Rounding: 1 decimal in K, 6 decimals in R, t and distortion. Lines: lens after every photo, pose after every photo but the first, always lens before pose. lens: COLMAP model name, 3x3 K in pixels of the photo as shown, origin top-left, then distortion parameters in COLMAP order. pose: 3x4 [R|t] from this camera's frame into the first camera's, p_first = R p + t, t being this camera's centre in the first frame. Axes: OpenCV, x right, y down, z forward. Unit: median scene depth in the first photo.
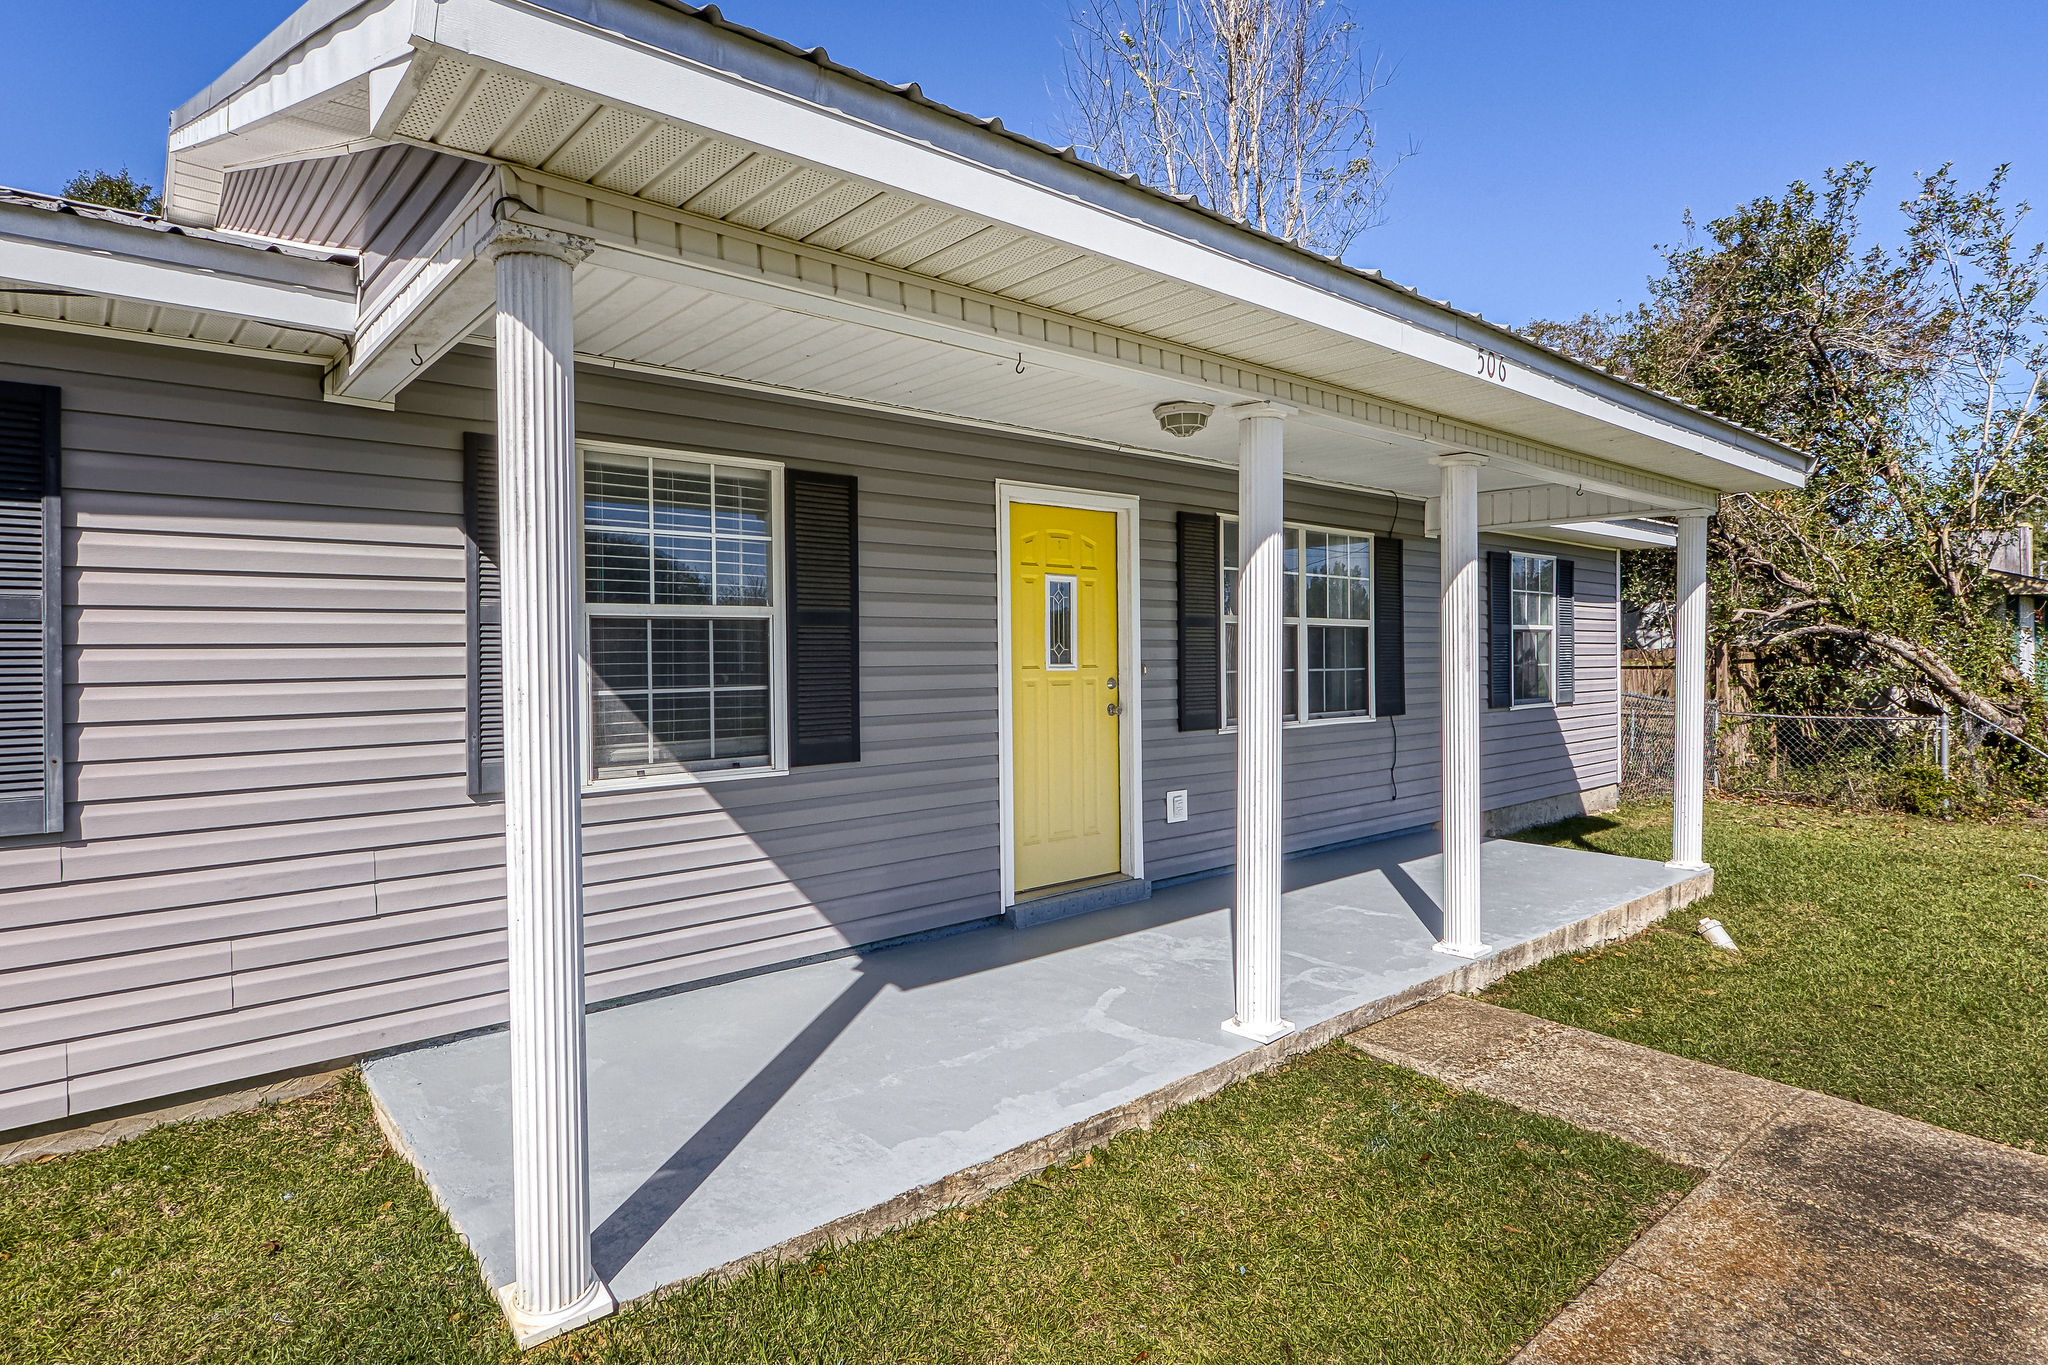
lens RADIAL K [[1073.7, 0, 949.9], [0, 1073.7, 669.5], [0, 0, 1]] dist [-0.004144, -0.000128]
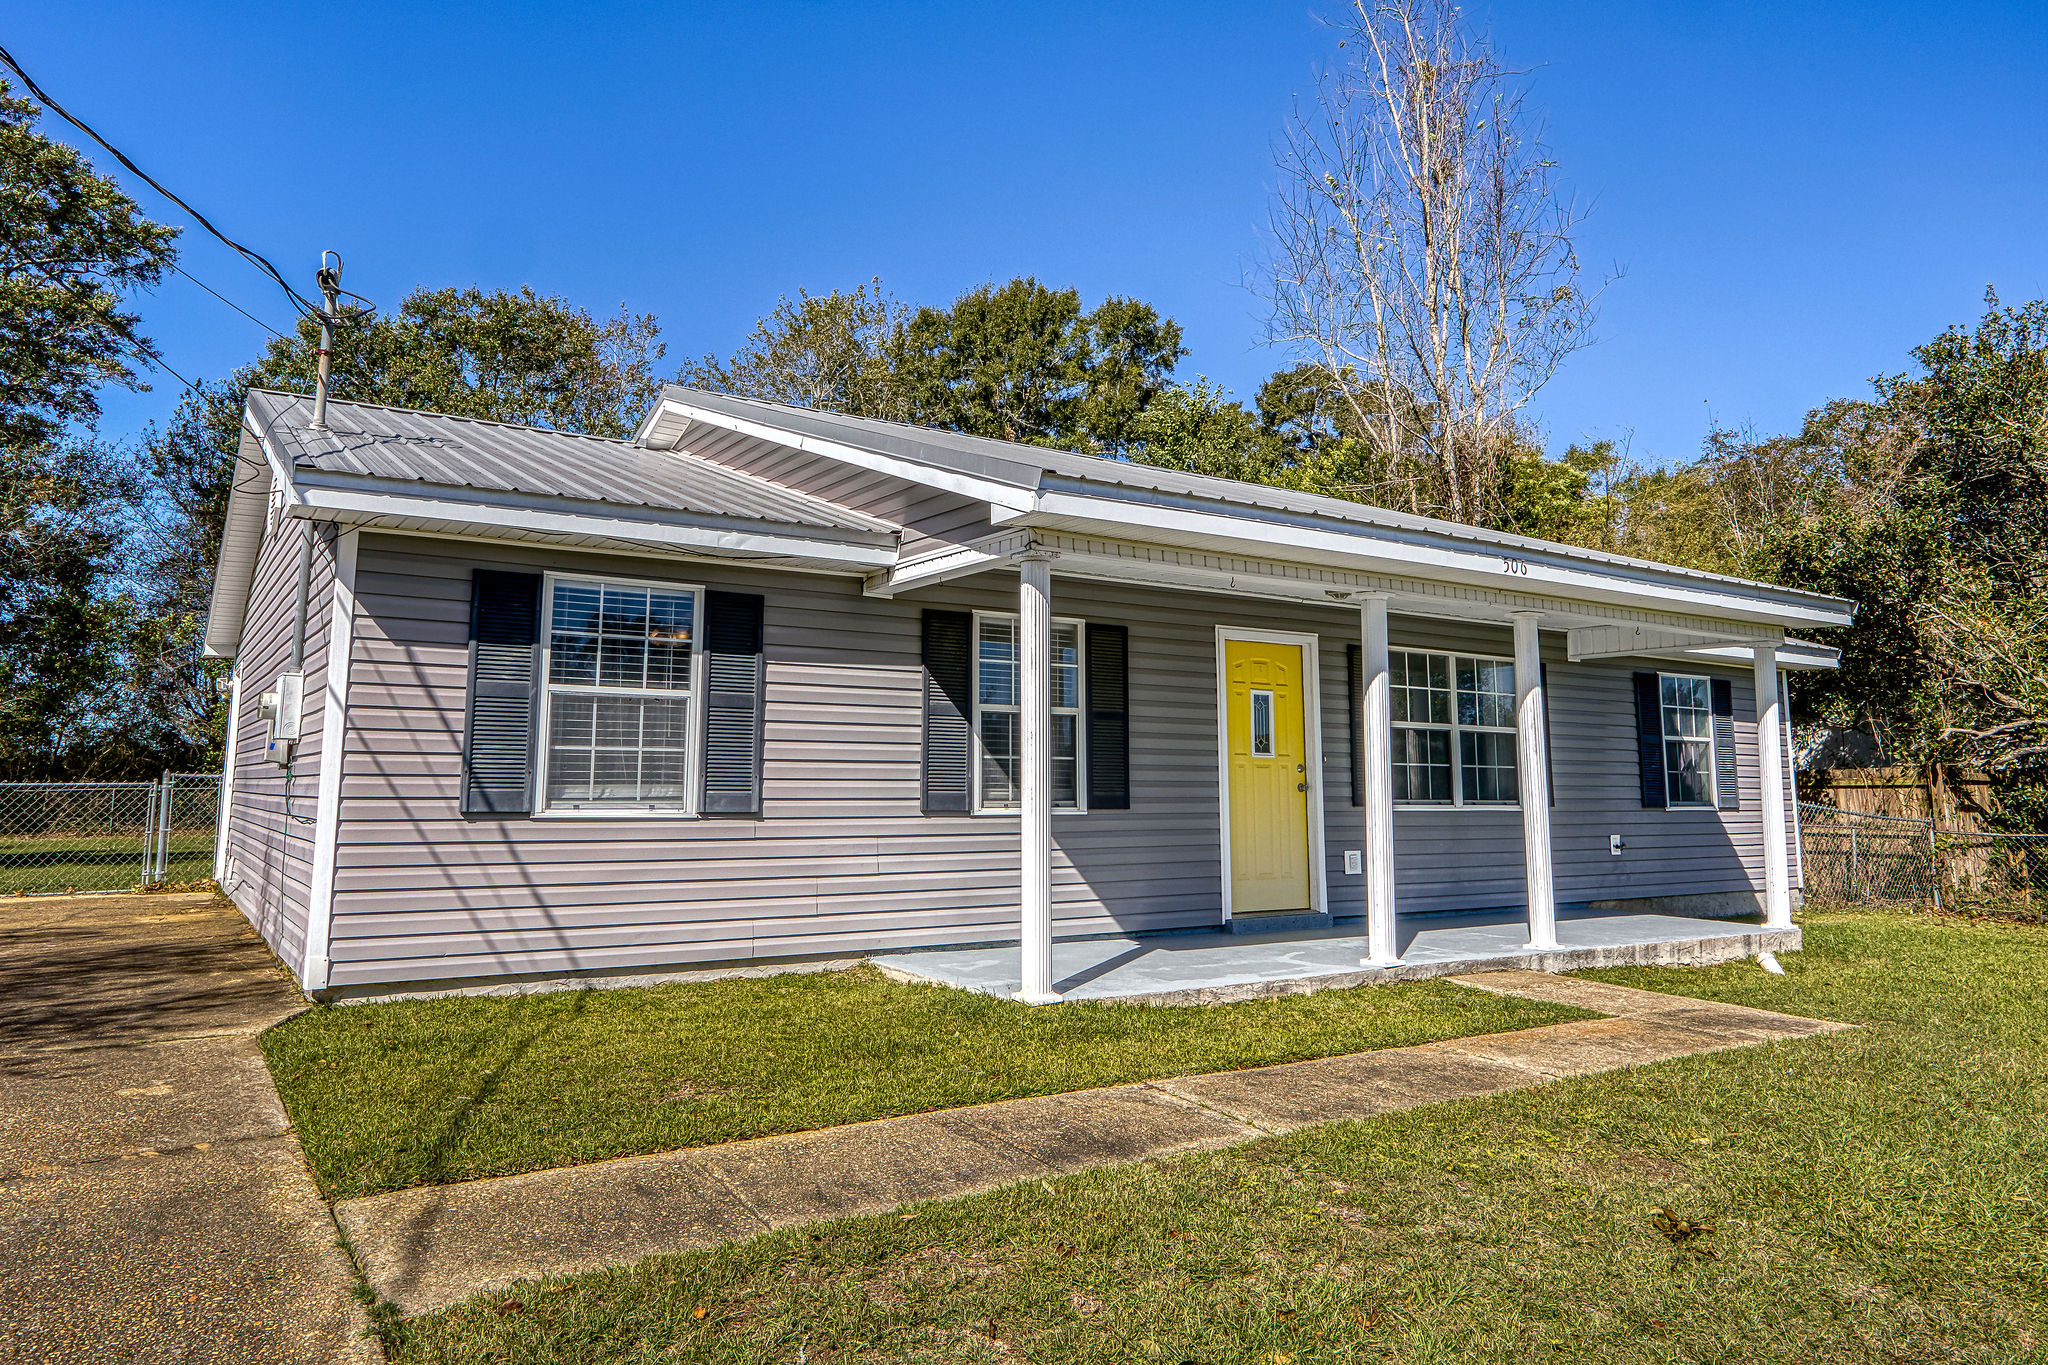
lens RADIAL K [[1351.8, 0, 992.3], [0, 1351.8, 601.8], [0, 0, 1]] dist [-0.005515, 0.005135]
pose [[0.994239, -0.001614, -0.107175, -0.063882], [-0.014918, 0.988071, -0.153273, 0.081976], [0.106144, 0.153989, 0.982355, -0.875304]]
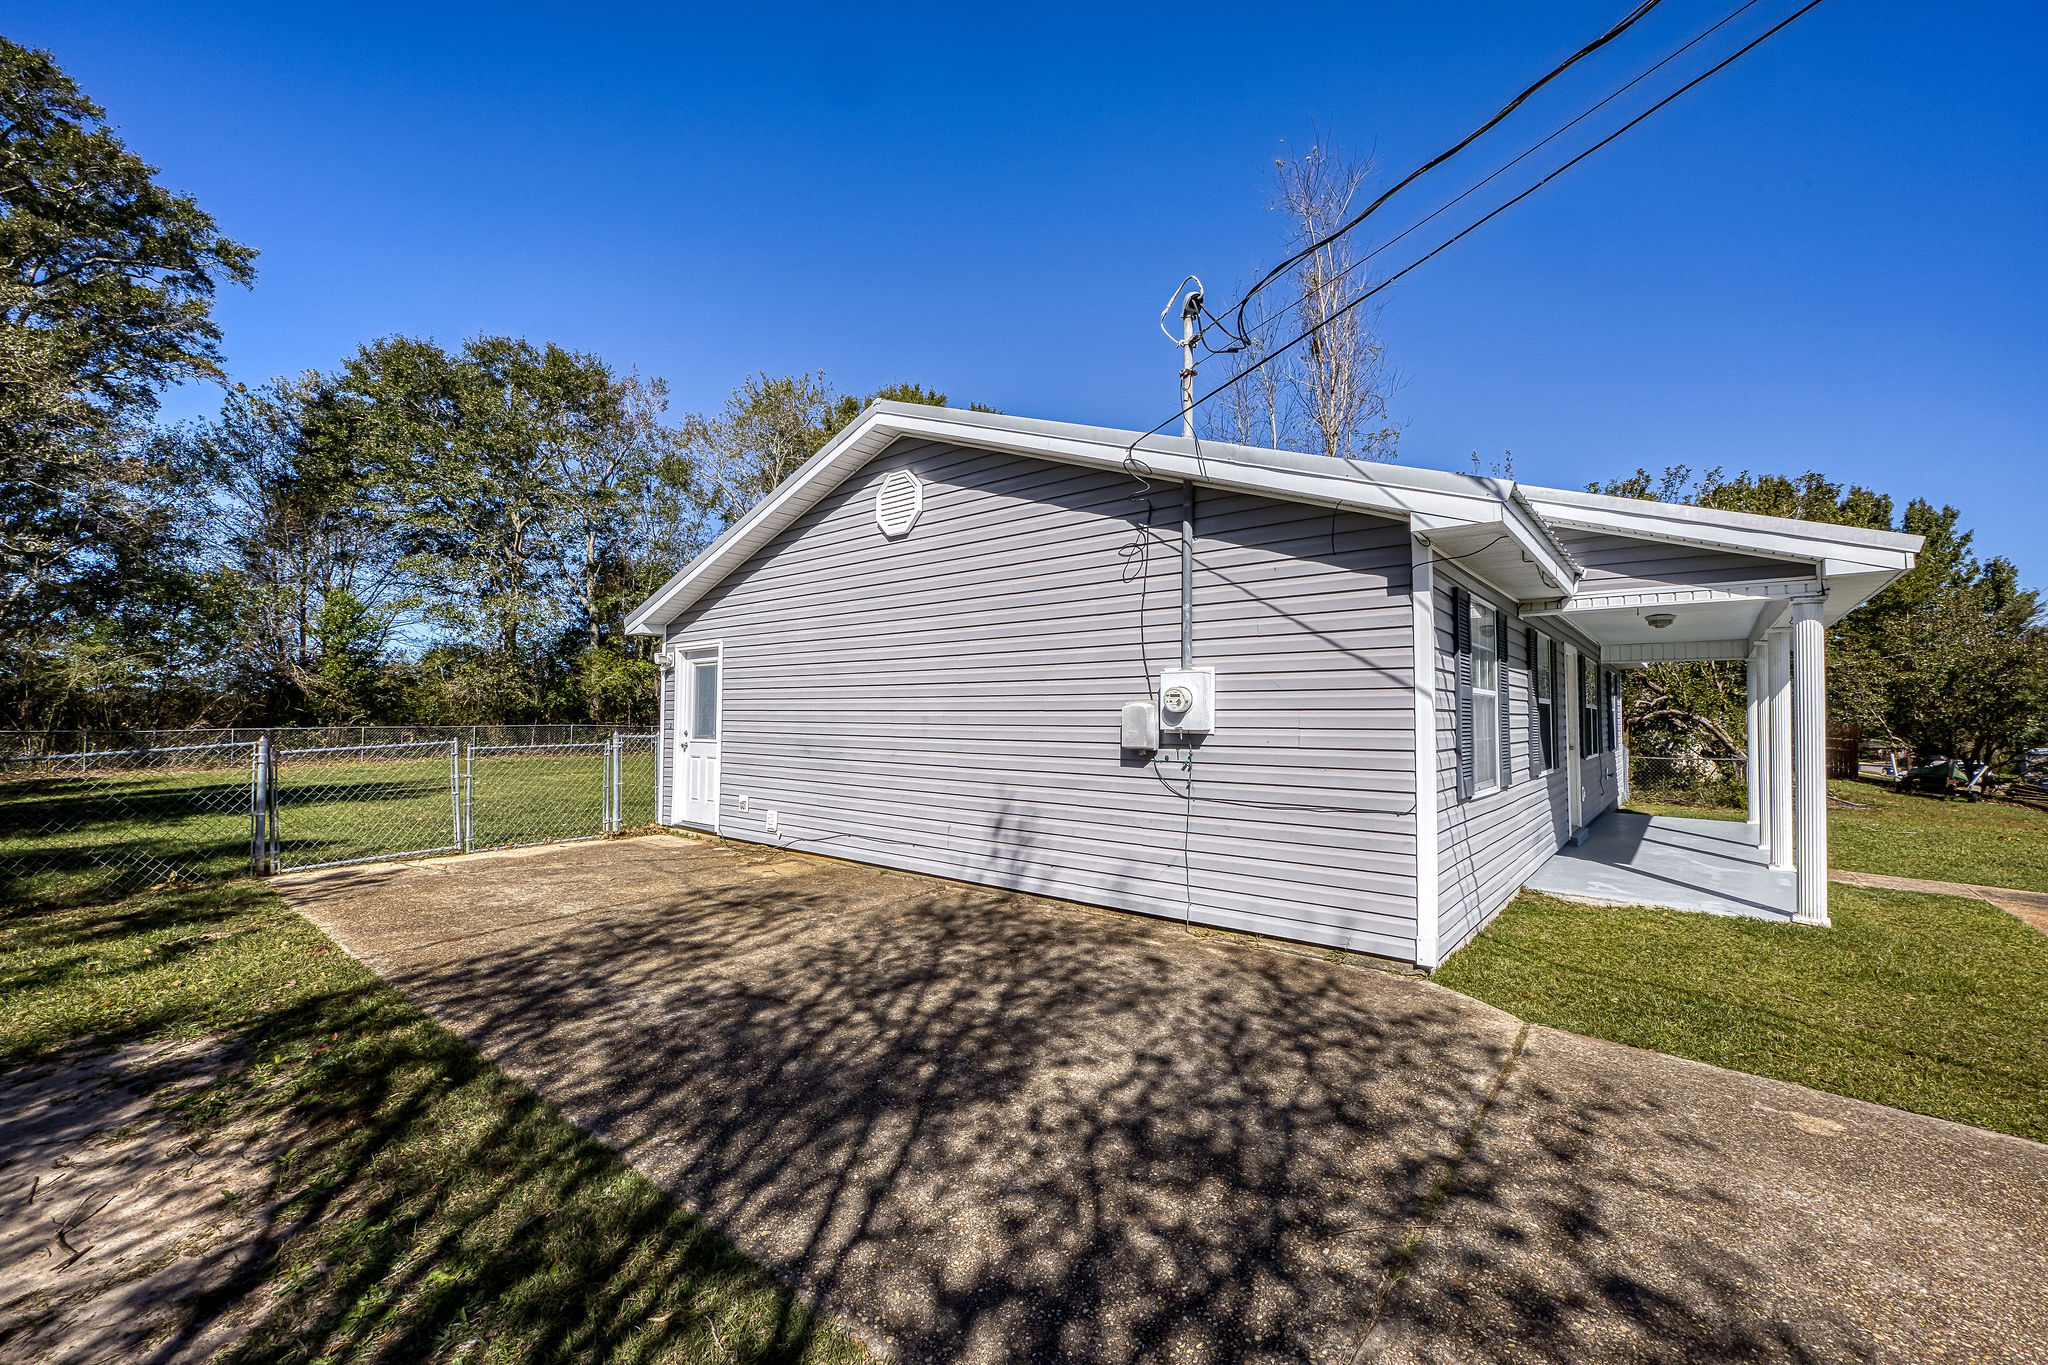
lens RADIAL K [[835.8, 0, 1011.8], [0, 835.8, 693.5], [0, 0, 1]] dist [-0.003068, 0.001456]
pose [[0.981125, 0.022277, 0.192086, -1.389814], [-0.012724, 0.998627, -0.050824, 0.025879], [-0.192954, 0.047420, 0.980061, -0.441517]]
